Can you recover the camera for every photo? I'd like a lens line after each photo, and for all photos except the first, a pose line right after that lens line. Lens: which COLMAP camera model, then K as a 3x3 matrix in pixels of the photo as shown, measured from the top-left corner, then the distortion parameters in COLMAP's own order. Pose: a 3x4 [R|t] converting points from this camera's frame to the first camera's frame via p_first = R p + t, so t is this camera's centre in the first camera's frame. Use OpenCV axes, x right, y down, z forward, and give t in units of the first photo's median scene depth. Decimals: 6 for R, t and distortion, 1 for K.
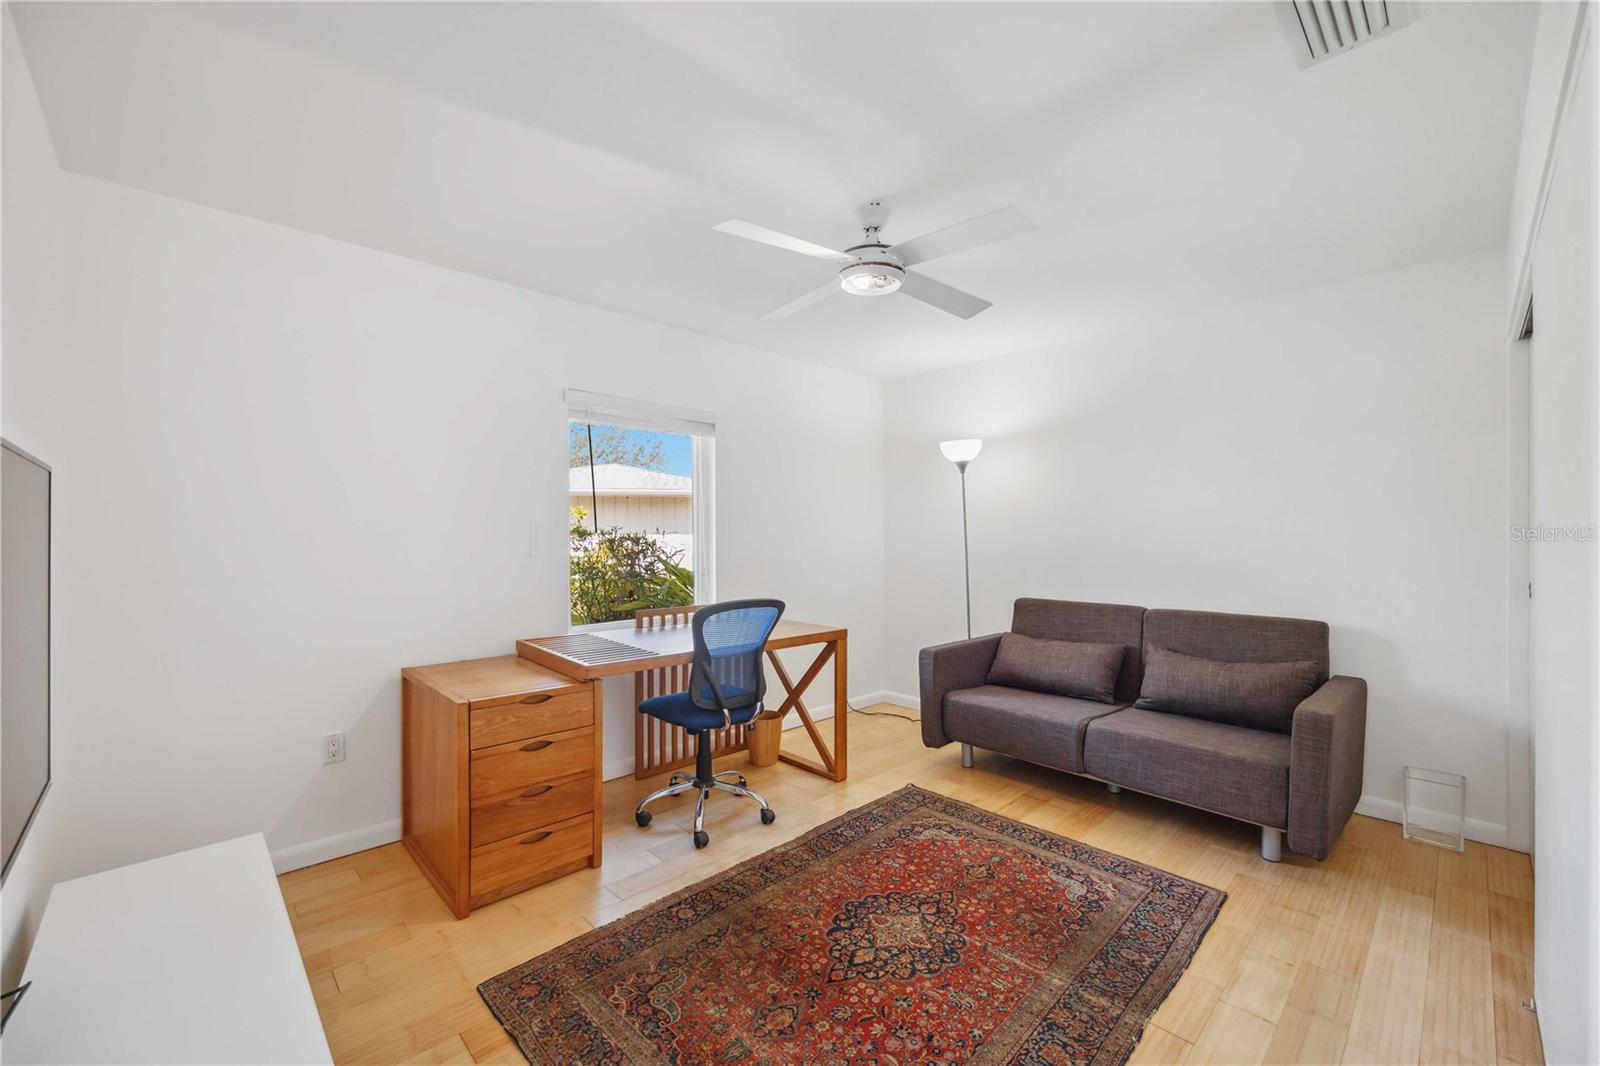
lens RADIAL K [[641.8, 0, 800.1], [0, 641.8, 535.3], [0, 0, 1]] dist [0.003020, -0.000370]
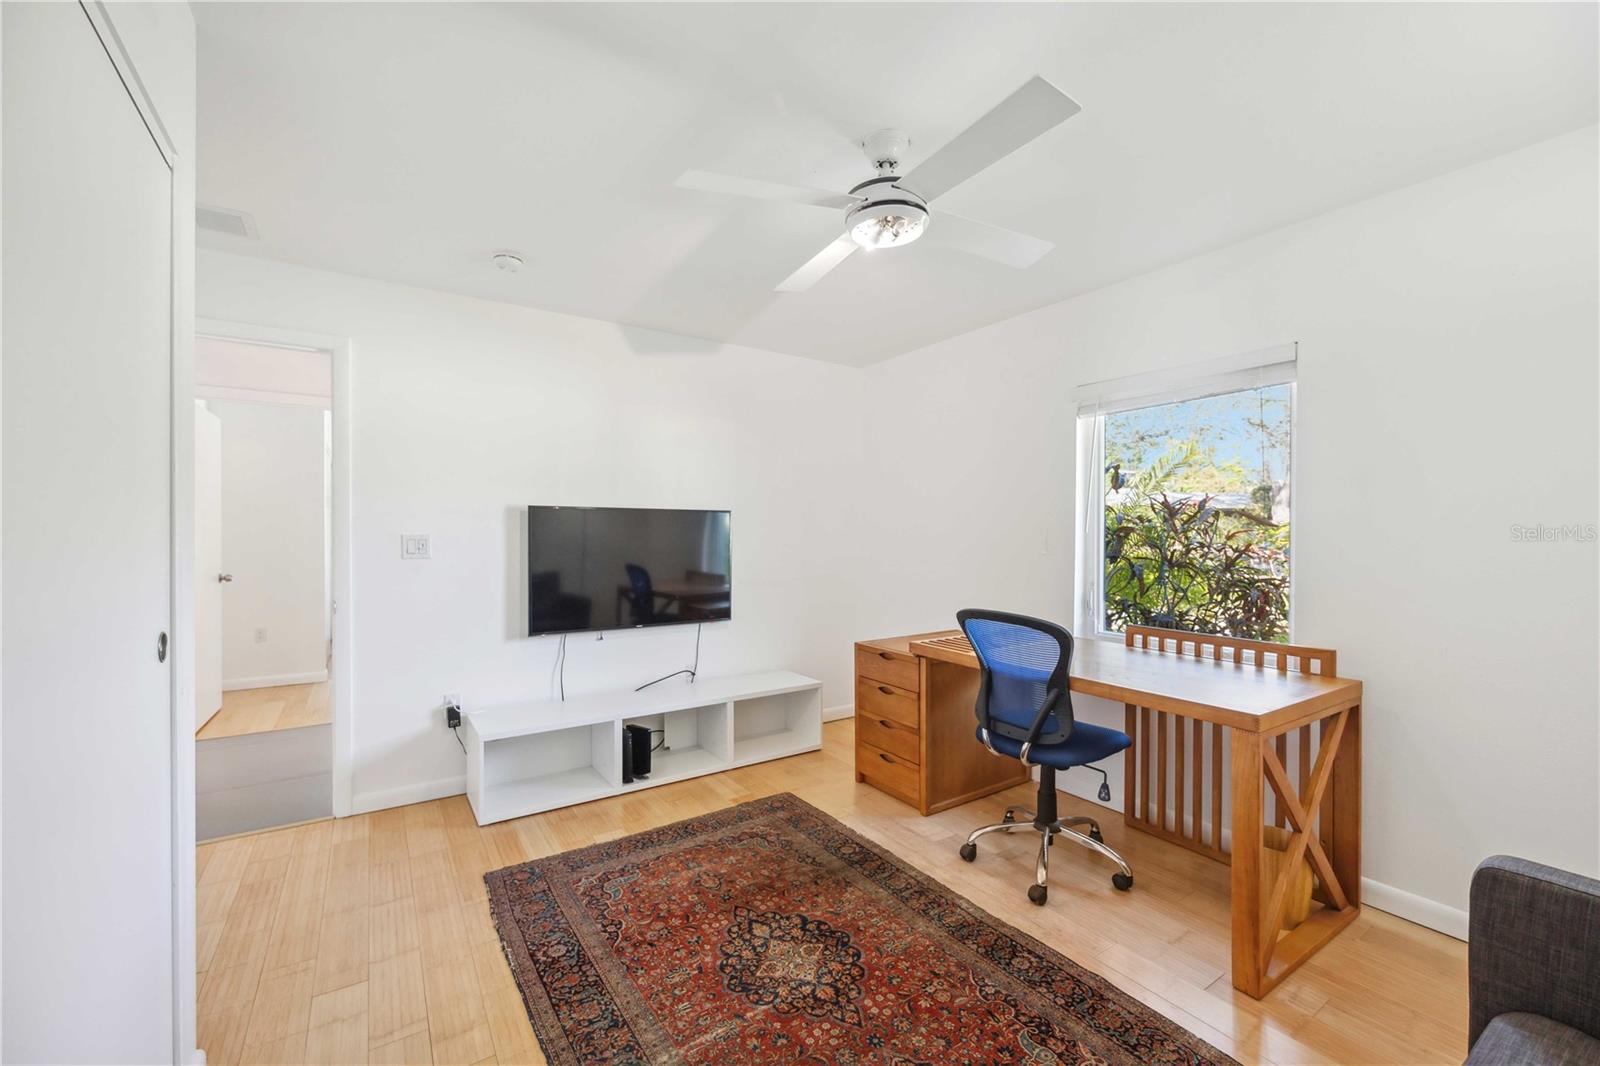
lens RADIAL K [[641.8, 0, 797.8], [0, 641.8, 535.9], [0, 0, 1]] dist [0.003020, -0.000370]
pose [[-0.179888, 0.003766, -0.983680, 1.023079], [0.001726, 0.999992, 0.003513, -0.005682], [0.983686, -0.001066, -0.179893, 1.125798]]
